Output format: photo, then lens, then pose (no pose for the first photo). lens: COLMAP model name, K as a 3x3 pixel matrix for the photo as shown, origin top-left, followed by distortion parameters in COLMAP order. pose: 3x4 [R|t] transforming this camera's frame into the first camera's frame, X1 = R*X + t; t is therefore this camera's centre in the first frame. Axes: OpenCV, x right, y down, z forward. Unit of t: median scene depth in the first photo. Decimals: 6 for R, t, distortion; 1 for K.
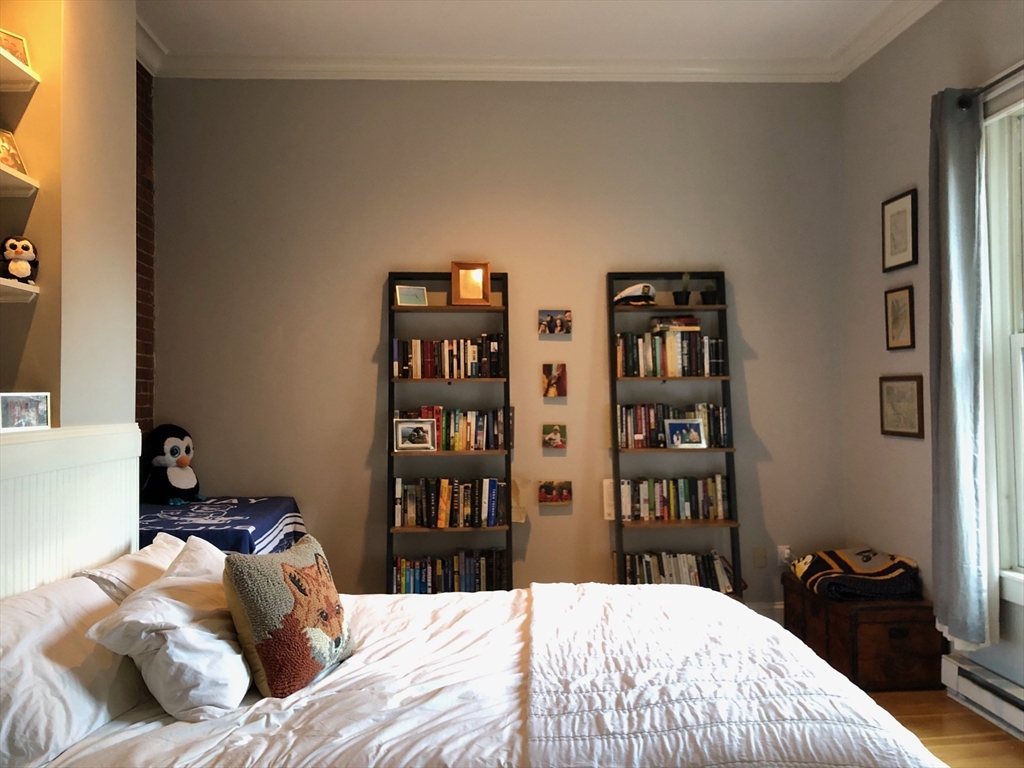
lens RADIAL K [[858.0, 0, 496.9], [0, 858.0, 361.7], [0, 0, 1]] dist [0.107608, -0.166920]
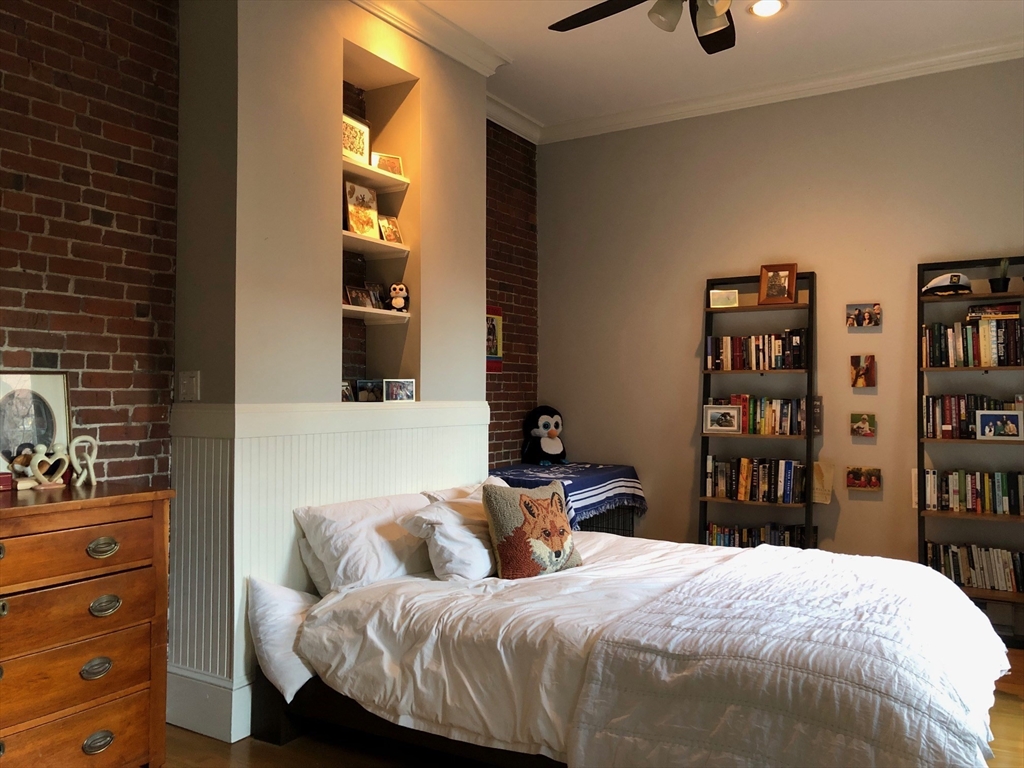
lens RADIAL K [[858.0, 0, 496.9], [0, 858.0, 361.7], [0, 0, 1]] dist [0.107608, -0.166920]
pose [[0.820382, -0.012776, -0.571674, 0.315207], [0.015304, 0.999883, -0.000383, 0.003716], [0.571611, -0.008435, 0.820481, -0.124031]]
